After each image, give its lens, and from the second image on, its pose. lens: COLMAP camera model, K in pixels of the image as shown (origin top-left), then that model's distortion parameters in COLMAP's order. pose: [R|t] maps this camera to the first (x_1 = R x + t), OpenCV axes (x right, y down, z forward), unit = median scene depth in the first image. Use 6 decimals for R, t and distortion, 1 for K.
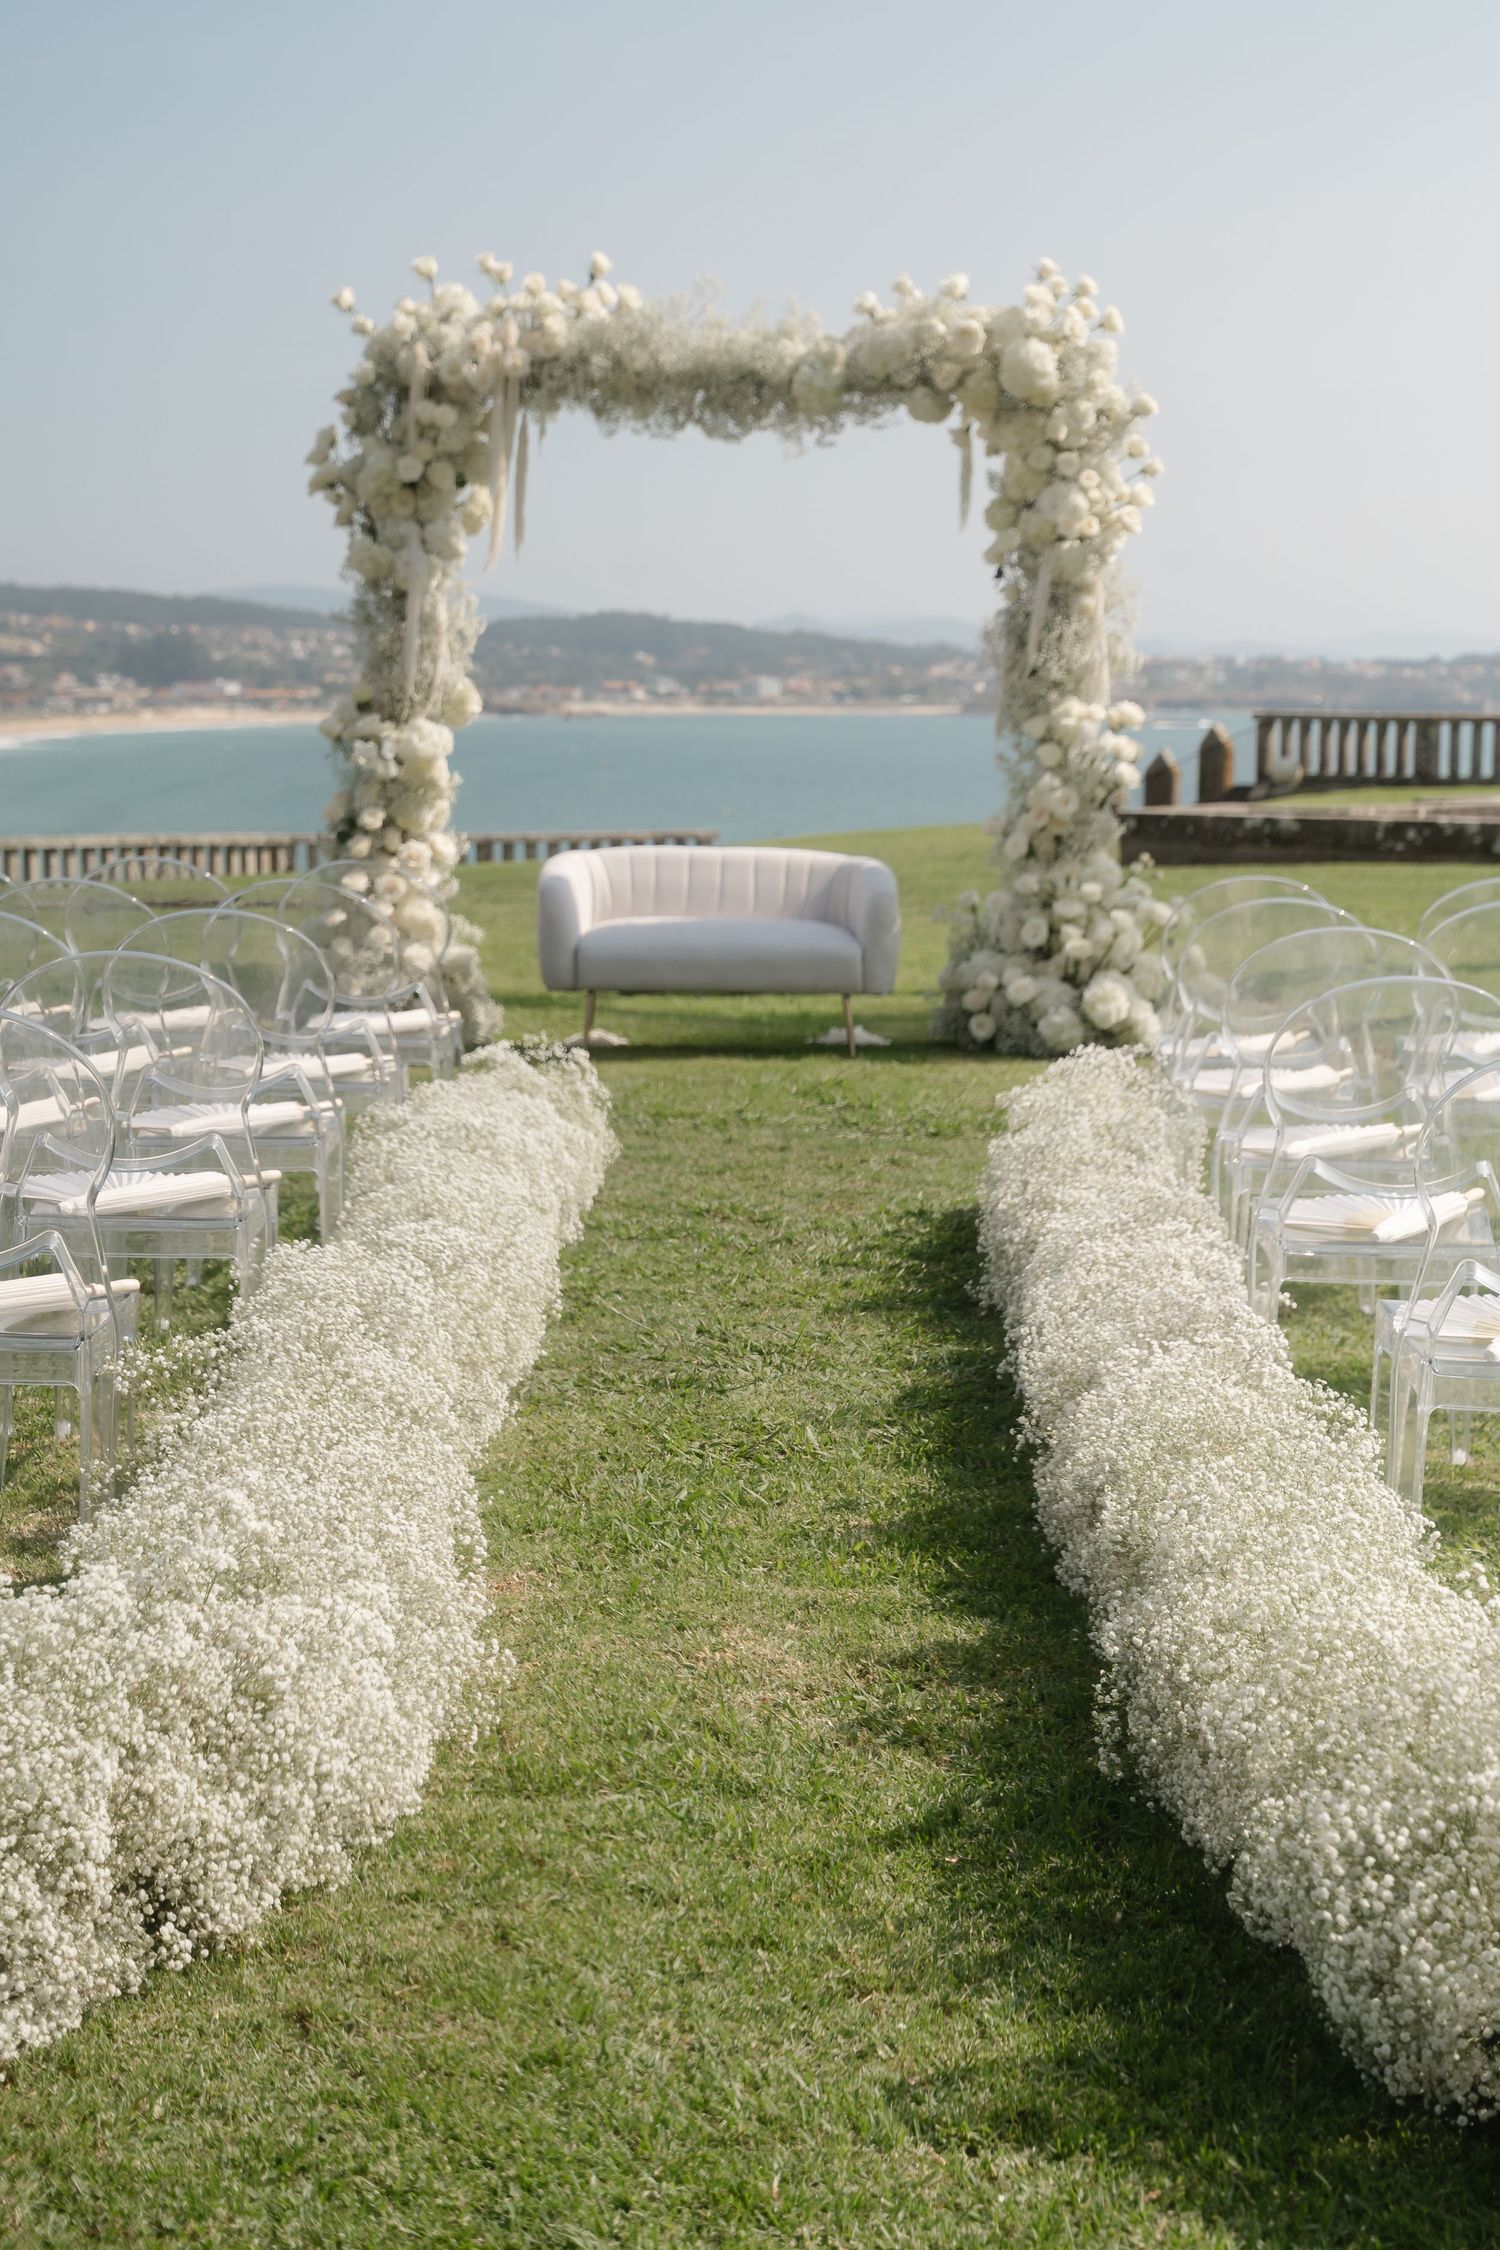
lens RADIAL K [[3712.4, 0, 727.8], [0, 3712.4, 1214.4], [0, 0, 1]] dist [0.037417, 0.000000]
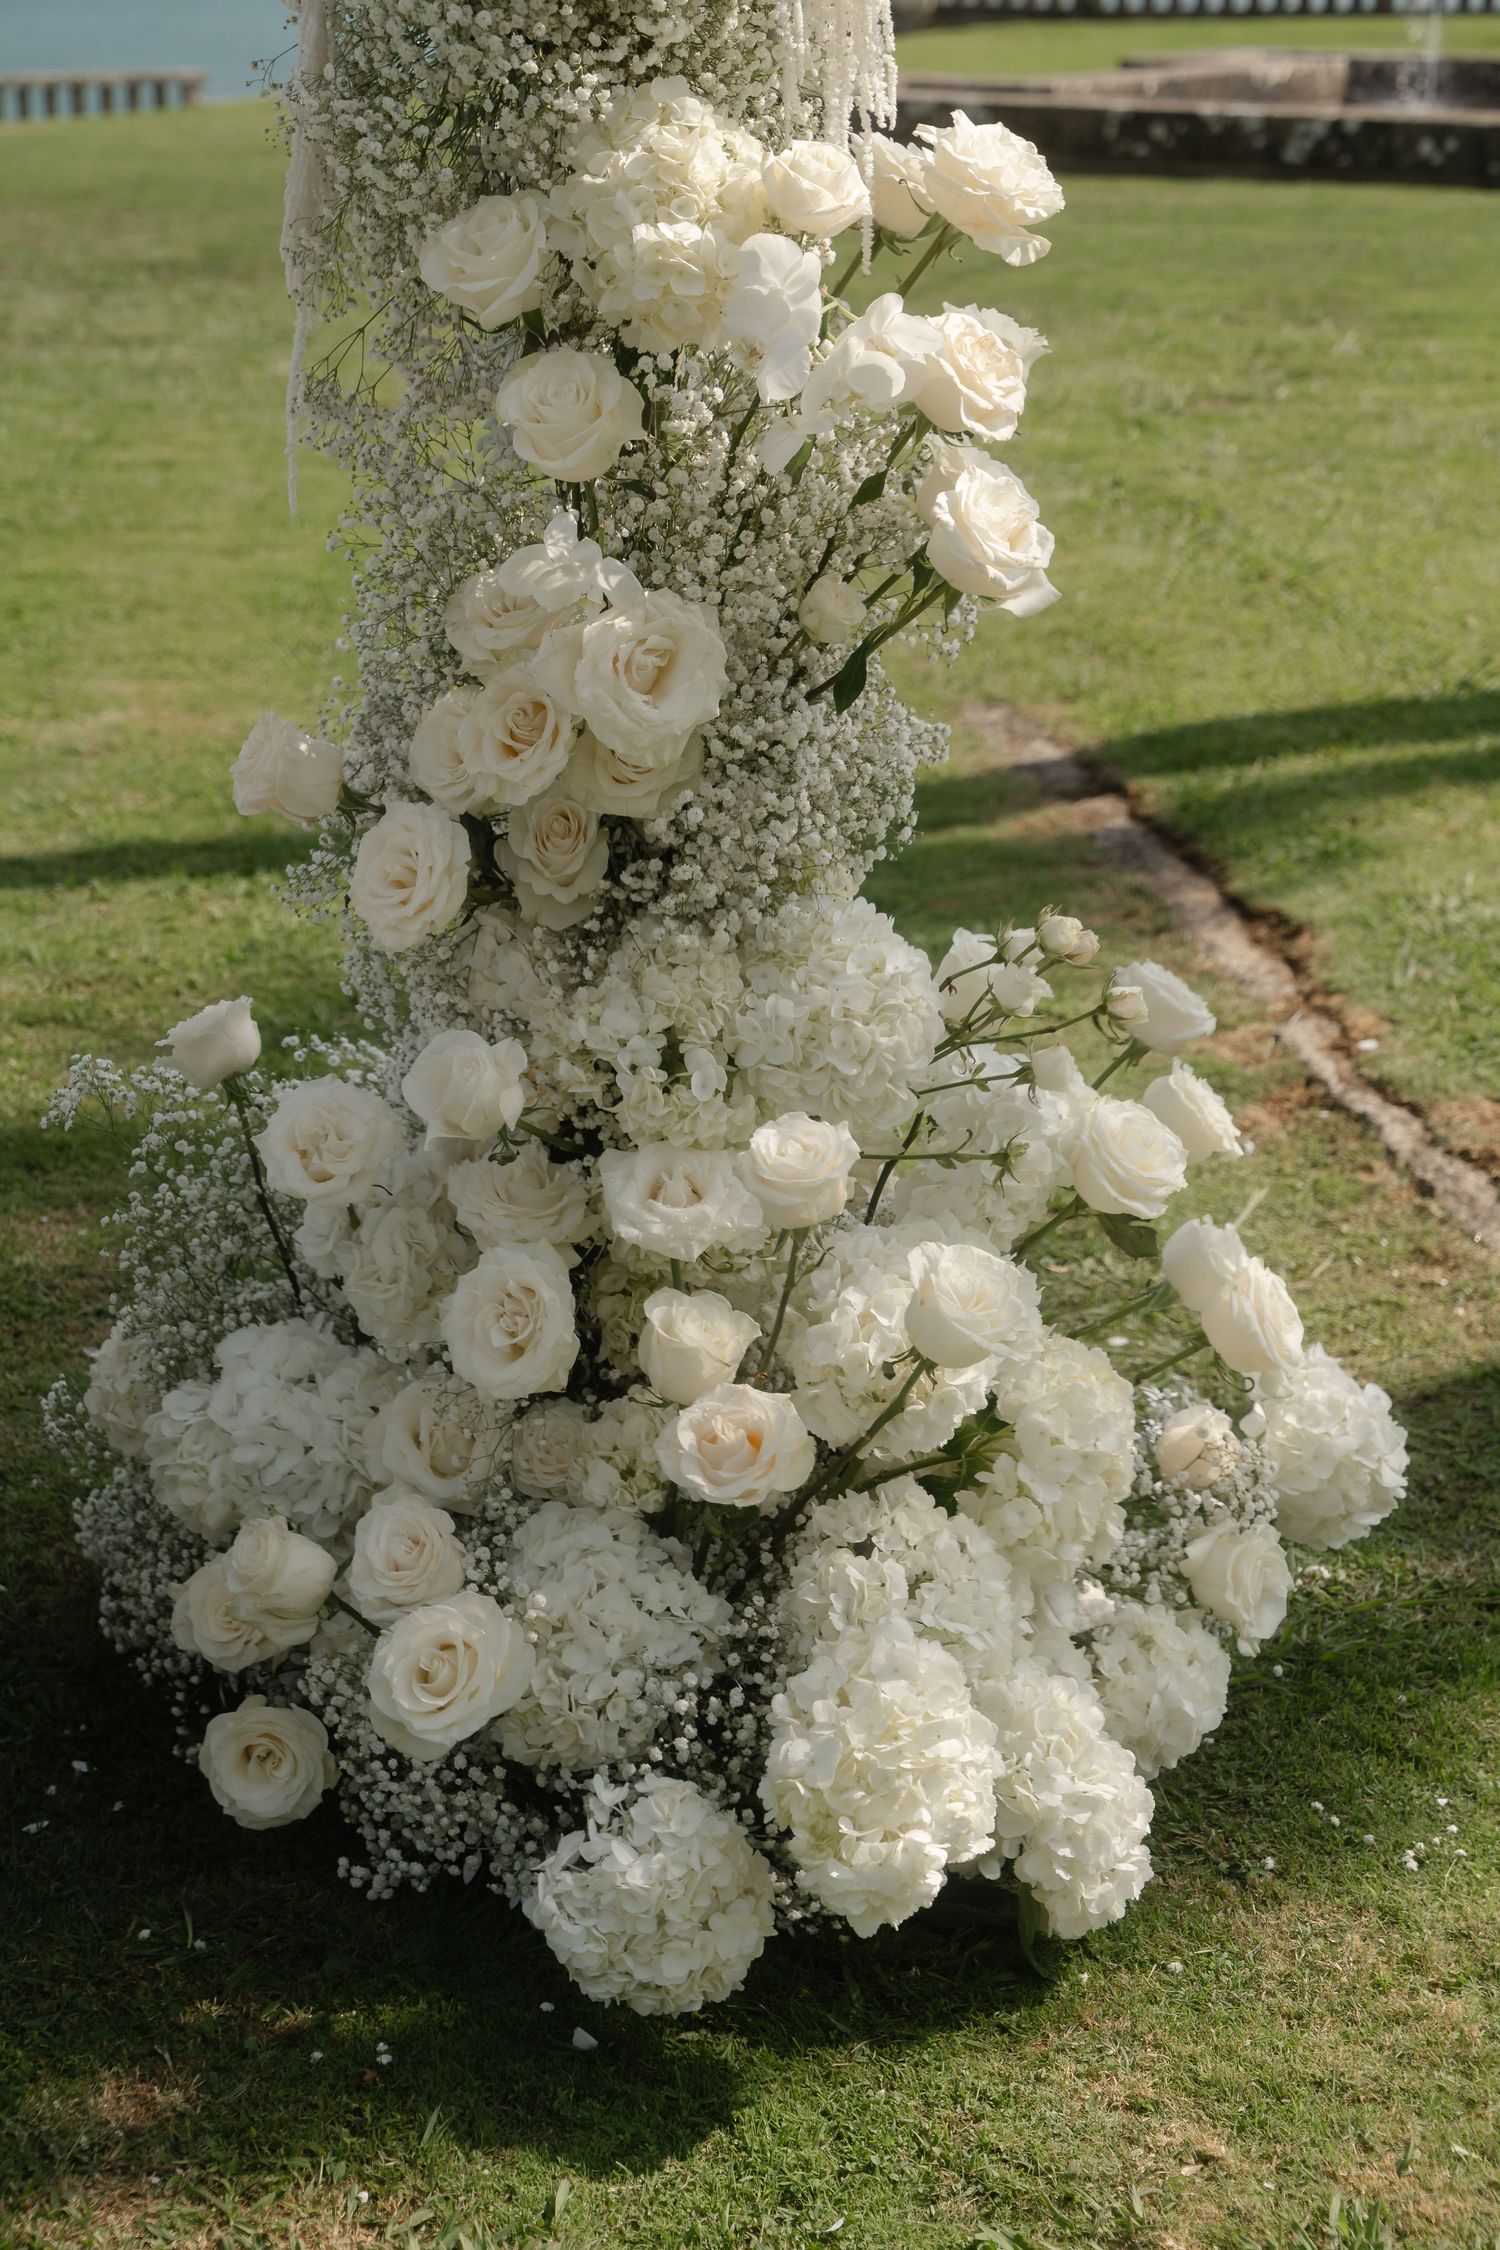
lens RADIAL K [[3712.4, 0, 745.9], [0, 3712.4, 1126.1], [0, 0, 1]] dist [0.037417, 0.000000]
pose [[0.993162, -0.028834, 0.113125, 0.072662], [0.007837, 0.983300, 0.181824, -0.121305], [-0.116479, -0.179694, 0.976802, 0.802756]]
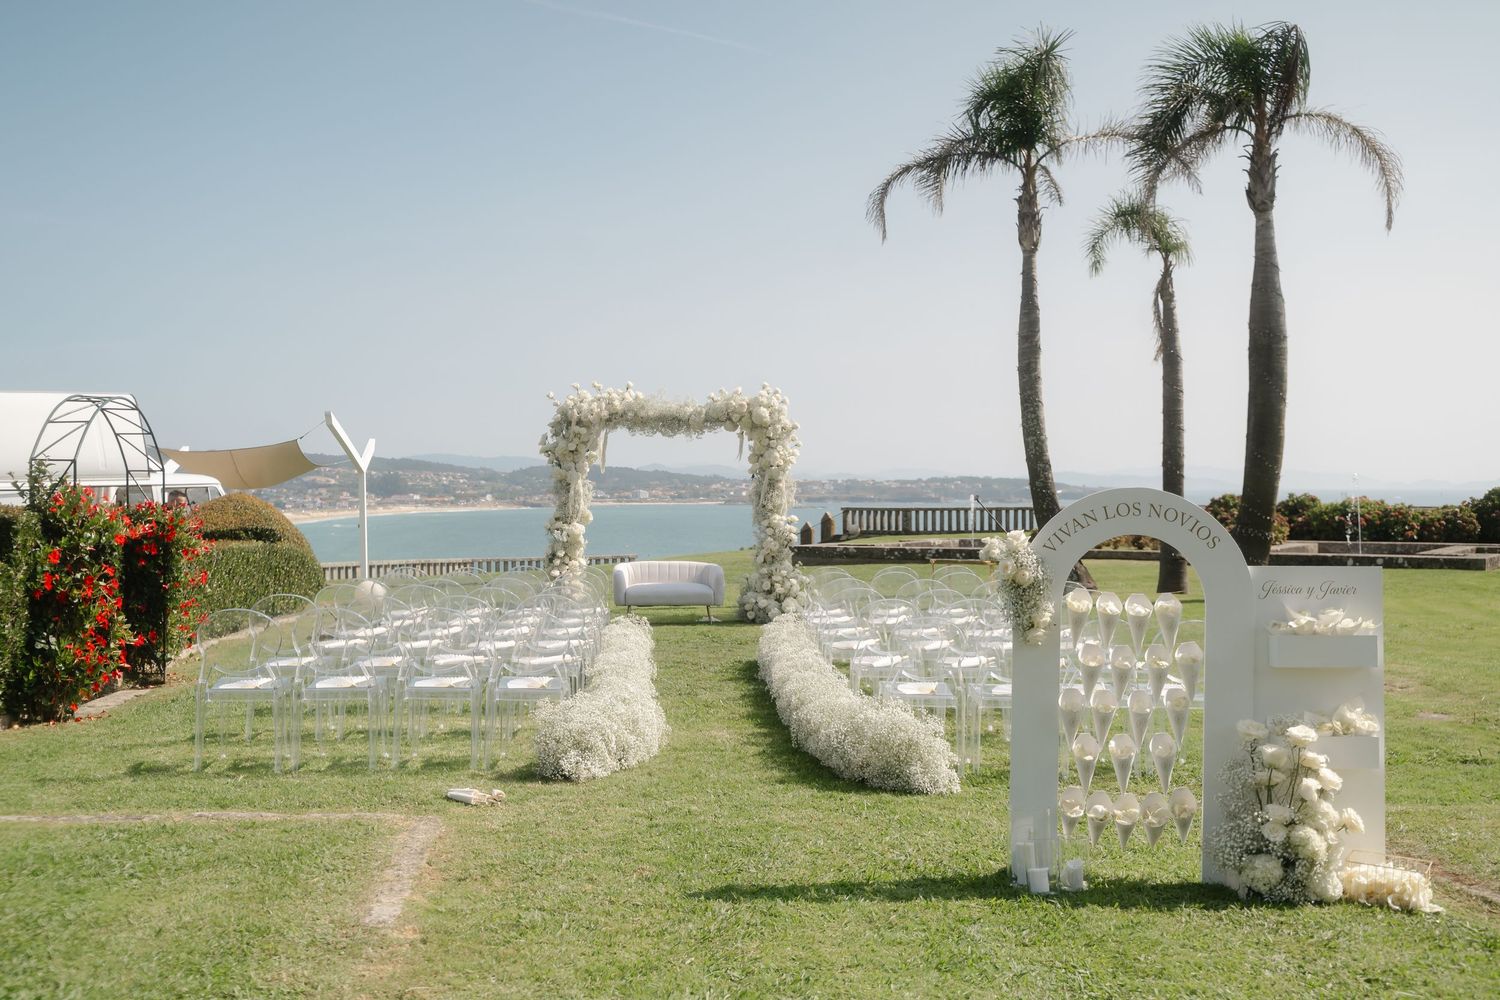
lens RADIAL K [[1557.7, 0, 749.5], [0, 1557.7, 501.7], [0, 0, 1]] dist [0.012386, 0.000000]
pose [[0.996903, -0.010362, 0.077949, -0.037199], [0.020845, 0.990640, -0.134902, 0.034270], [-0.075822, 0.136109, 0.987788, -0.349881]]
